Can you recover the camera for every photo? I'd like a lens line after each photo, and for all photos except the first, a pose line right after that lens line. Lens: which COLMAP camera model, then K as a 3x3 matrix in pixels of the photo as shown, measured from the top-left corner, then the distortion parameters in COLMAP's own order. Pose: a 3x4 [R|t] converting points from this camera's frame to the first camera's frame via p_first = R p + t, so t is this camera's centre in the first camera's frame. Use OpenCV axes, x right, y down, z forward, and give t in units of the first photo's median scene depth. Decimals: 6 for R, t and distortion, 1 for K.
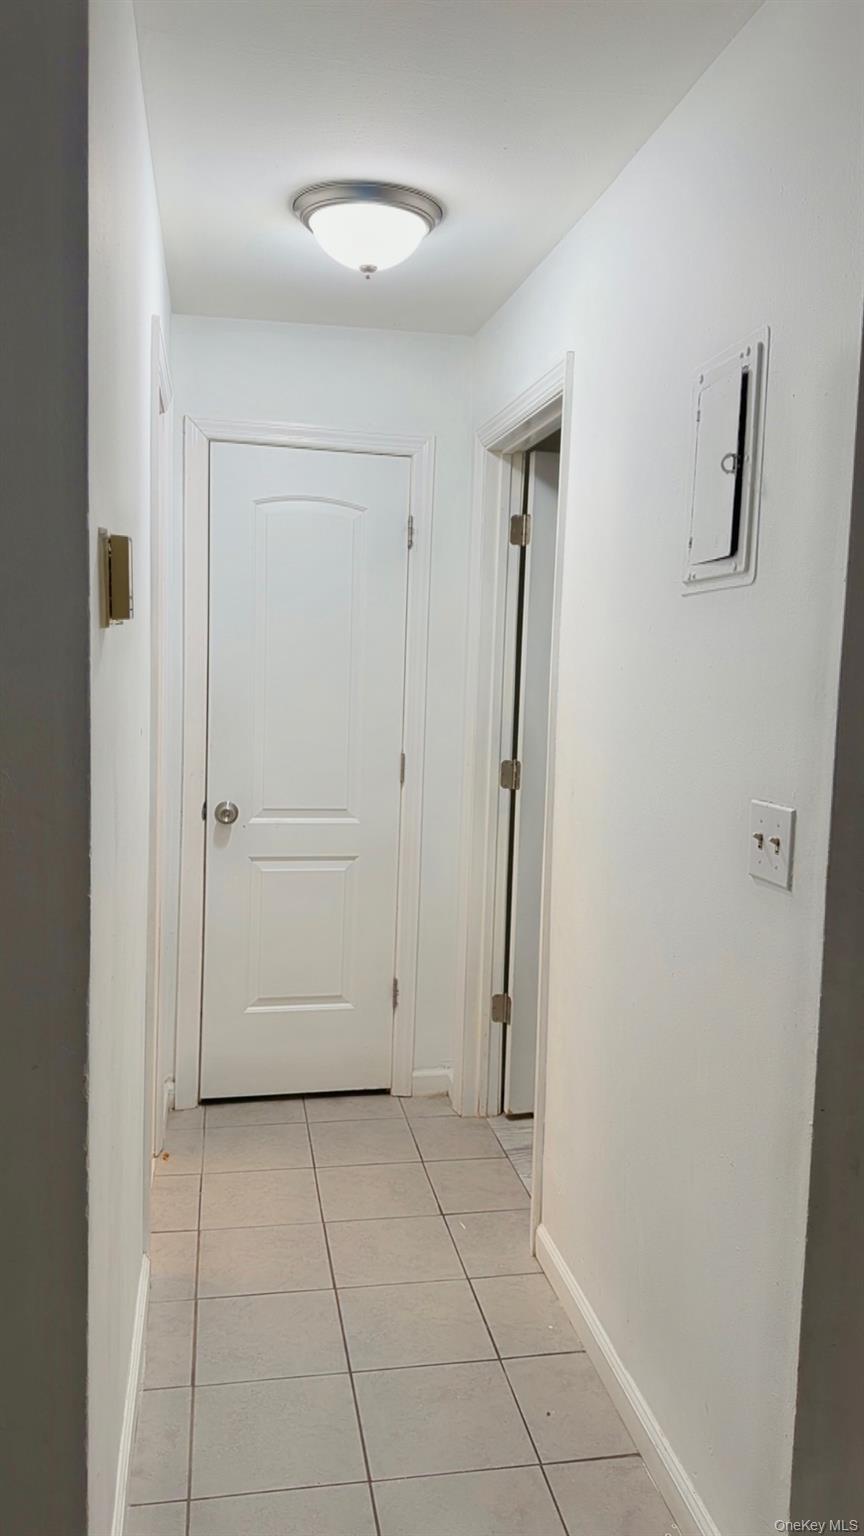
lens RADIAL K [[1113.6, 0, 434.2], [0, 1113.6, 772.9], [0, 0, 1]] dist [0.161728, -0.307409]
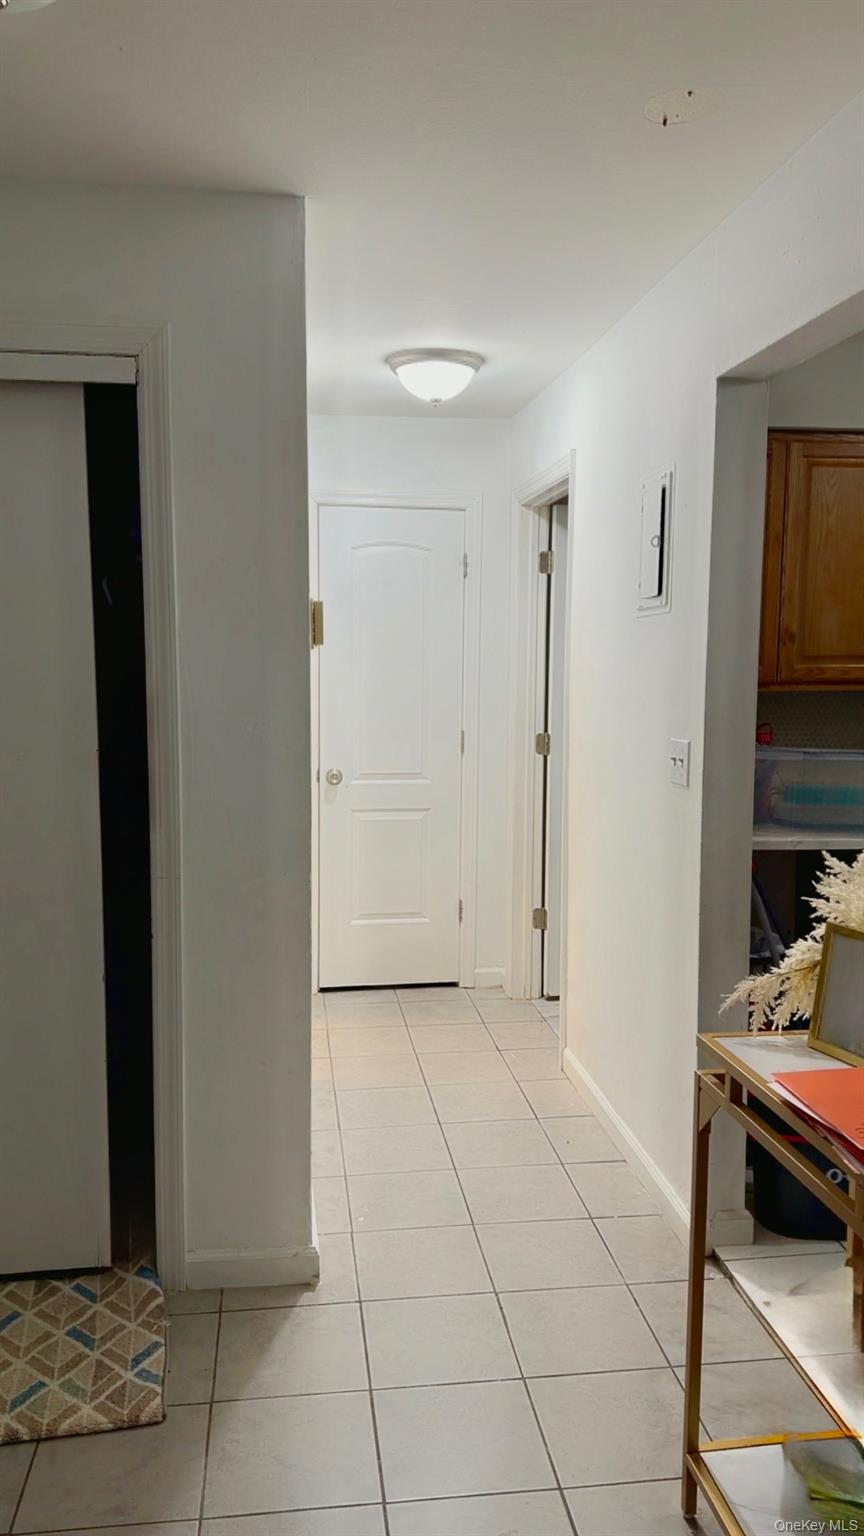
lens RADIAL K [[1113.6, 0, 434.2], [0, 1113.6, 772.9], [0, 0, 1]] dist [0.161728, -0.307409]
pose [[0.998630, -0.020041, -0.048347, 0.001516], [0.020088, 0.999798, 0.000468, 0.033838], [0.048328, -0.001439, 0.998830, -0.356665]]
